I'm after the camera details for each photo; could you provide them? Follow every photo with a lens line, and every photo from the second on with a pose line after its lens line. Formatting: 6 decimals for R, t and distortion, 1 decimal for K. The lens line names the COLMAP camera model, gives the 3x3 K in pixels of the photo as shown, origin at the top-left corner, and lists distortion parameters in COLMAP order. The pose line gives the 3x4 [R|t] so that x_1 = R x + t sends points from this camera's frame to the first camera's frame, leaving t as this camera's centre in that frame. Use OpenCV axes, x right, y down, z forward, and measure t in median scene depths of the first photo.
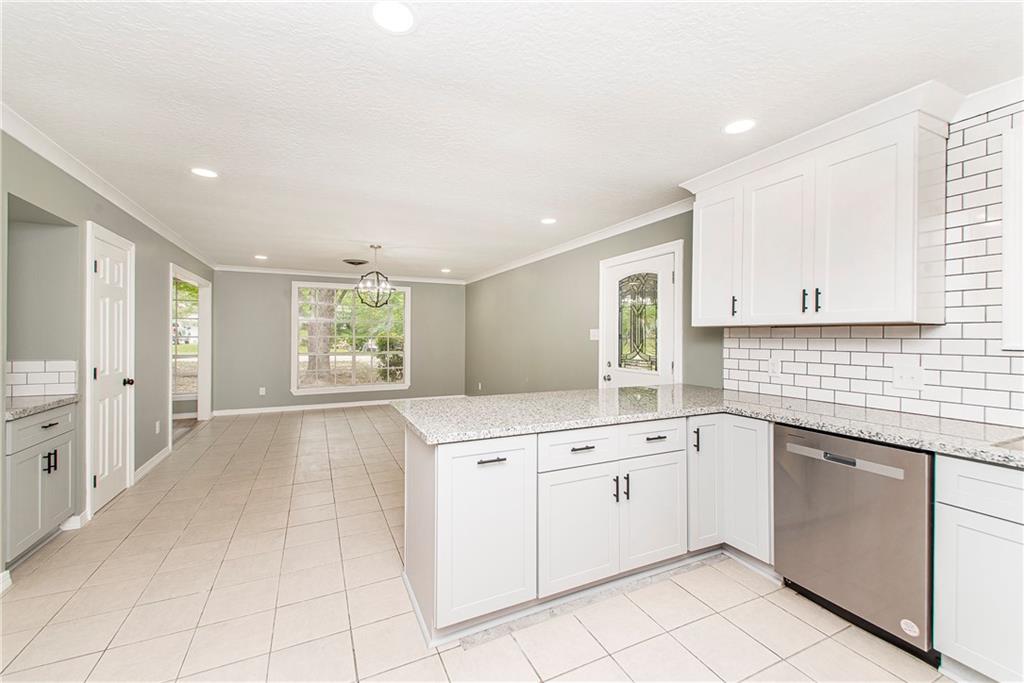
lens RADIAL K [[420.1, 0, 525.8], [0, 420.1, 333.1], [0, 0, 1]] dist [0.012641, -0.002501]
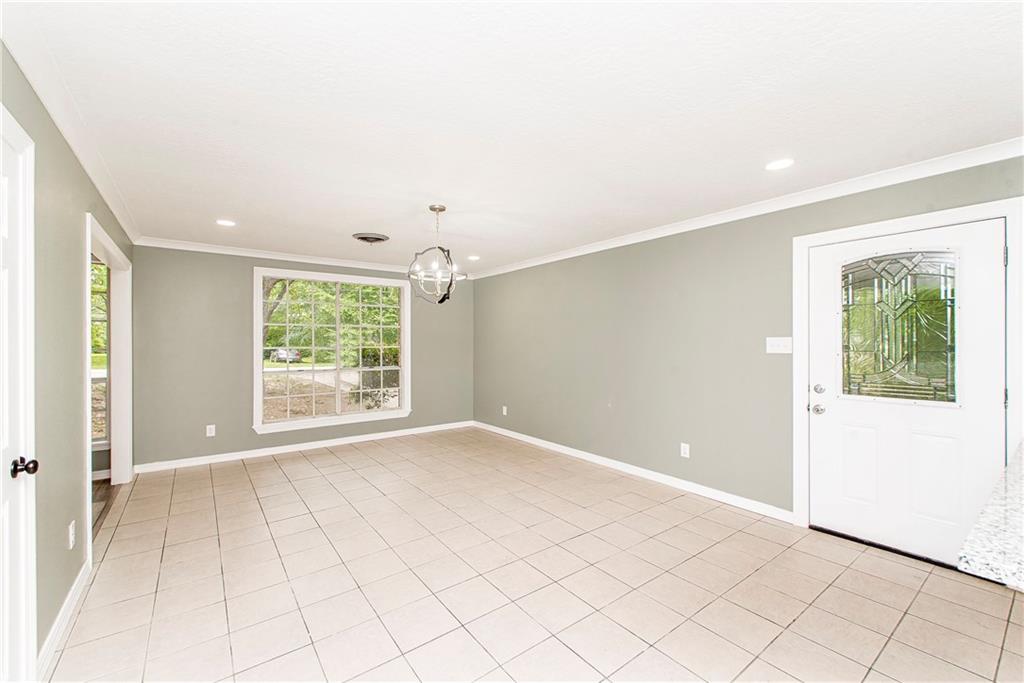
lens RADIAL K [[420.1, 0, 487.9], [0, 420.1, 343.2], [0, 0, 1]] dist [0.012641, -0.002501]
pose [[0.988637, -0.003150, 0.150292, -0.320376], [0.001913, 0.999963, 0.008373, -0.005158], [-0.150313, -0.007990, 0.988606, 0.302656]]
